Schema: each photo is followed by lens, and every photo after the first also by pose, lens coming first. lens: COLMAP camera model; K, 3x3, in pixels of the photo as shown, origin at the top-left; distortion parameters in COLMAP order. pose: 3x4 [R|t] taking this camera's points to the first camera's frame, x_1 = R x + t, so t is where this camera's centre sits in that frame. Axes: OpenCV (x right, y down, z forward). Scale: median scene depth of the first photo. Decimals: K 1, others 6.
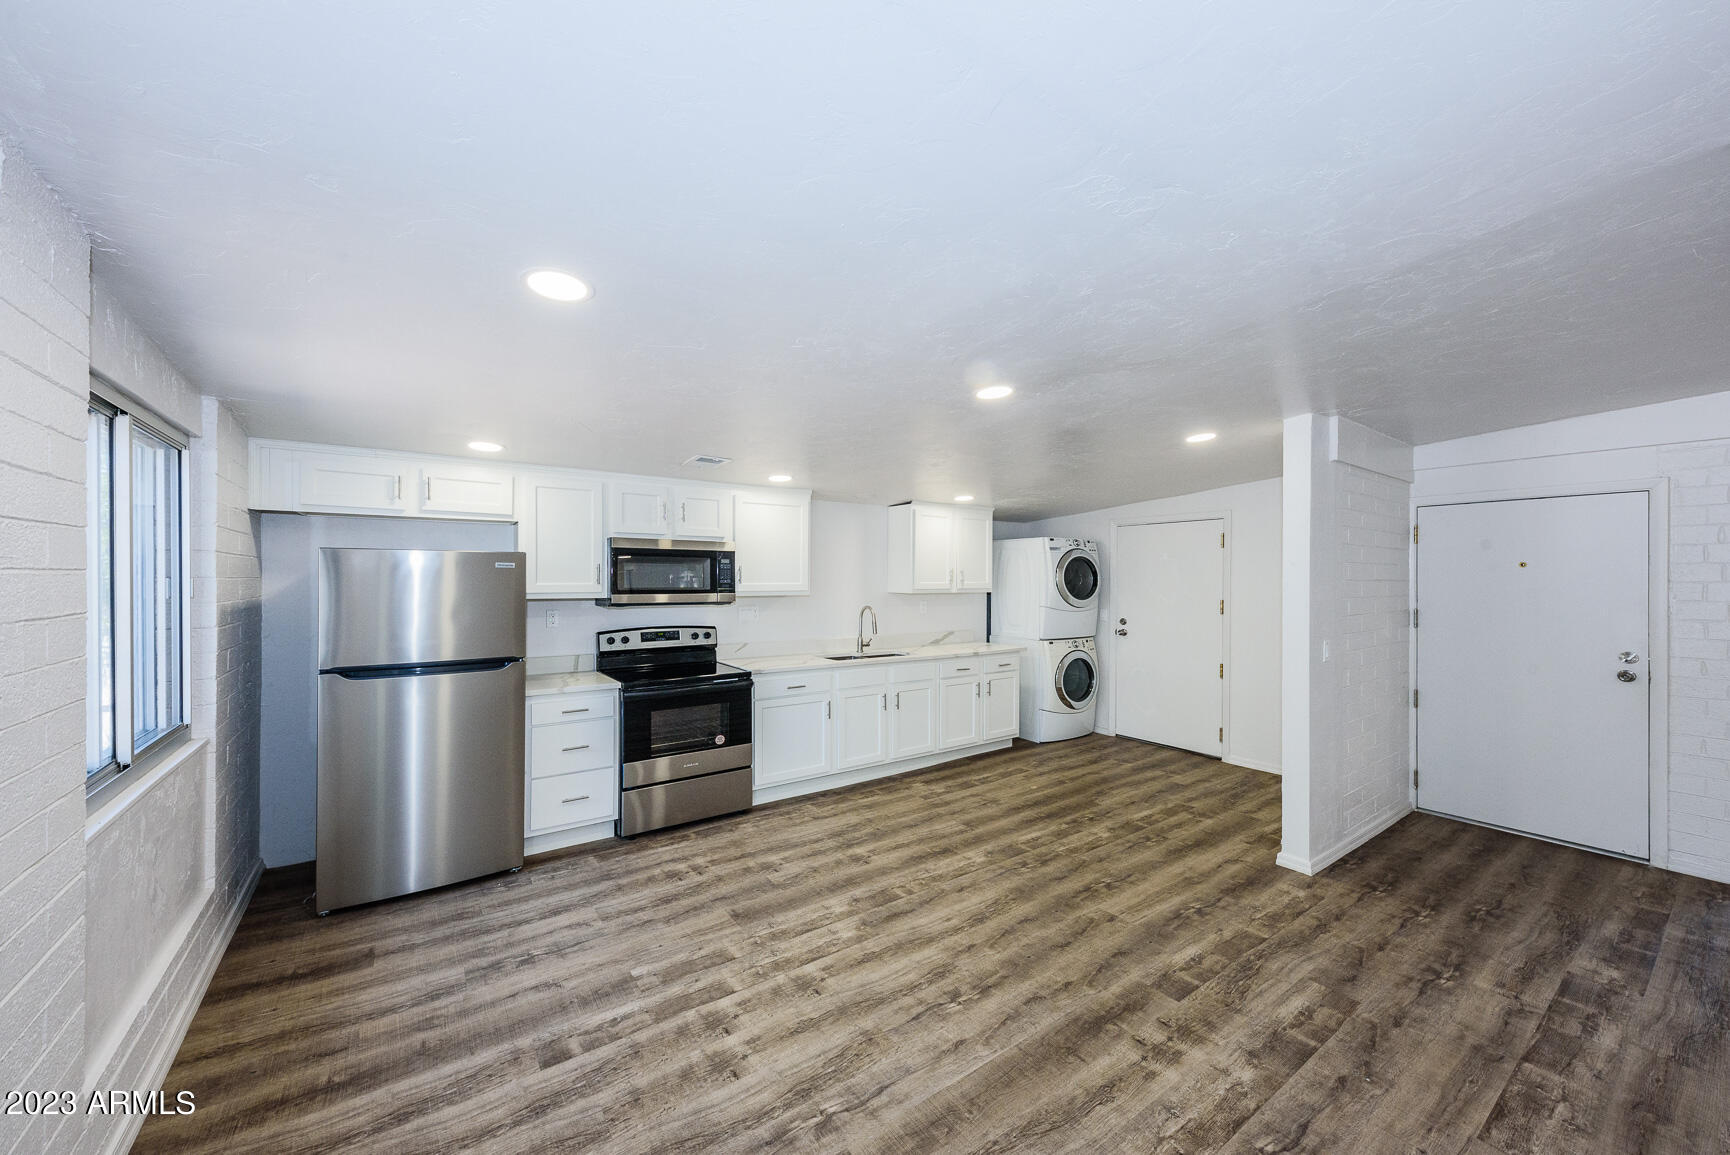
lens RADIAL K [[657.6, 0, 858.9], [0, 657.6, 580.0], [0, 0, 1]] dist [-0.003925, -0.001060]
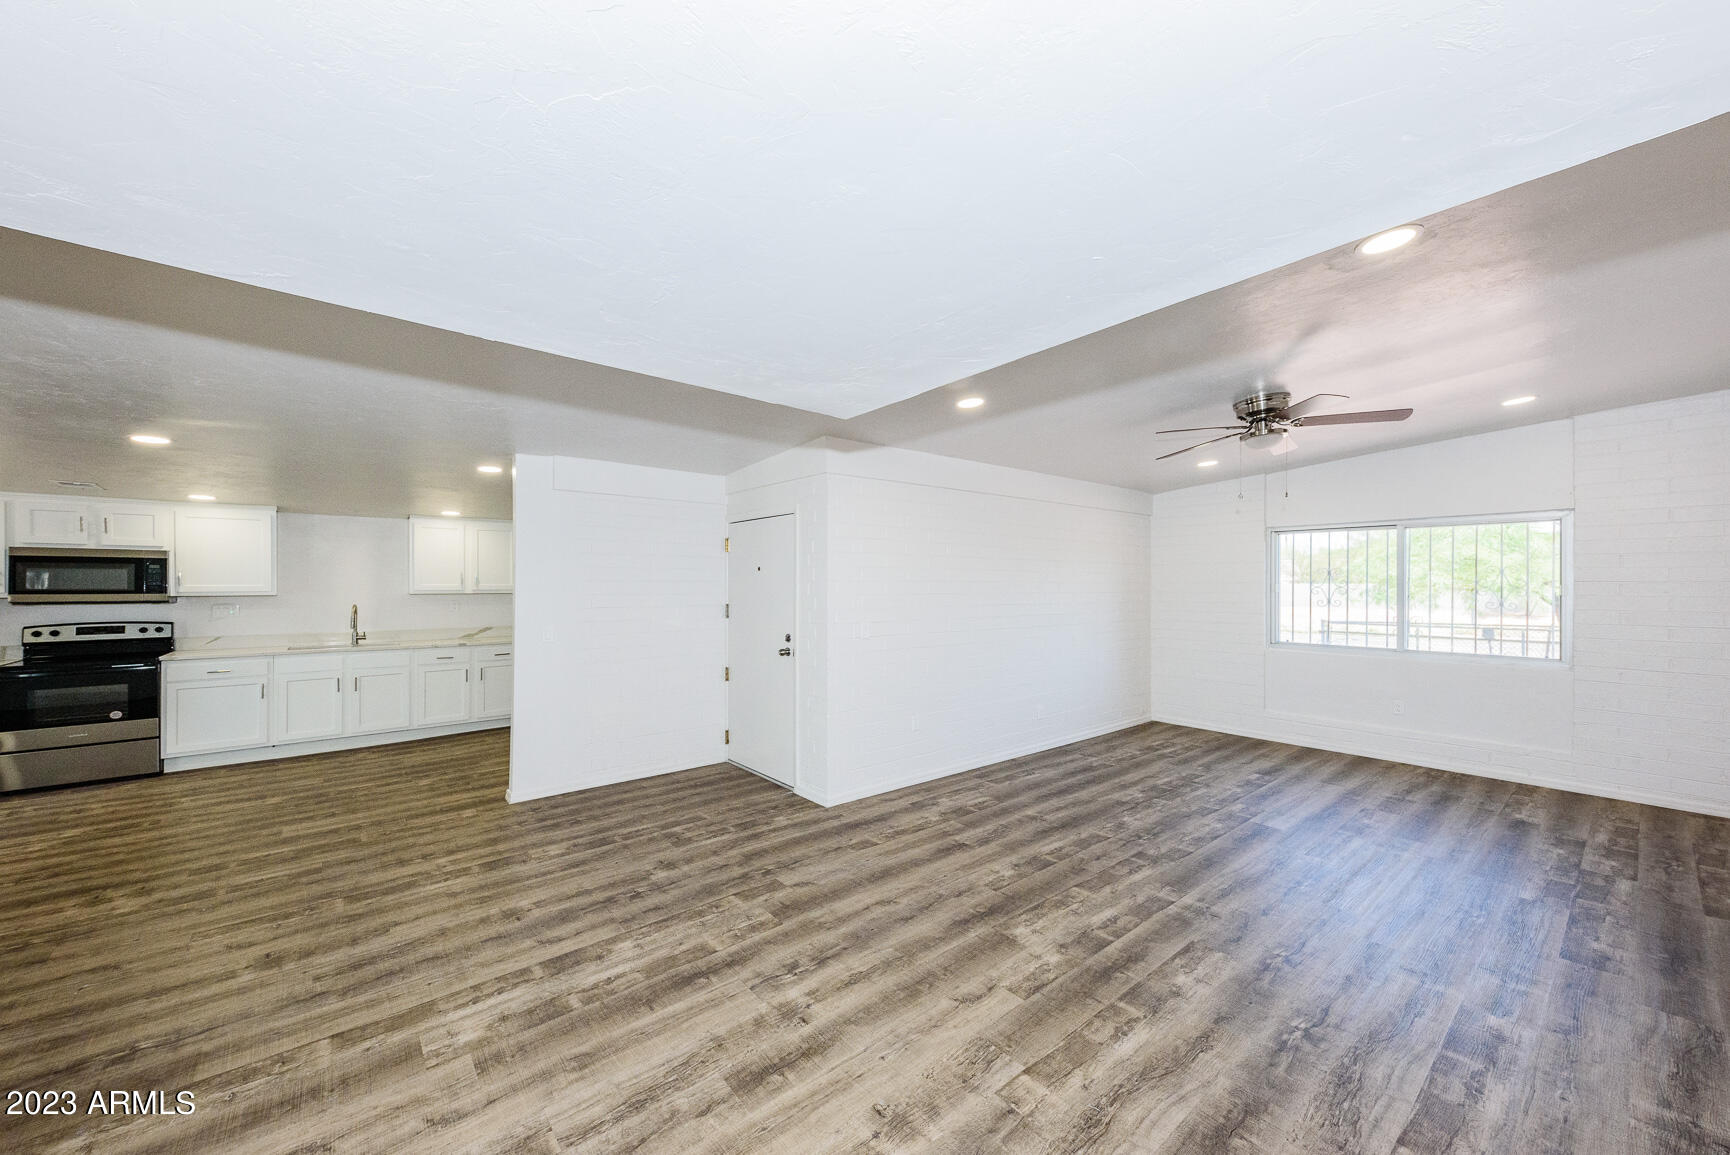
lens RADIAL K [[657.6, 0, 861.4], [0, 657.6, 560.9], [0, 0, 1]] dist [-0.003925, -0.001060]
pose [[0.996062, -0.001940, 0.088637, 1.067303], [0.005137, 0.999344, -0.035855, 0.010536], [-0.088509, 0.036169, 0.995418, -0.330267]]
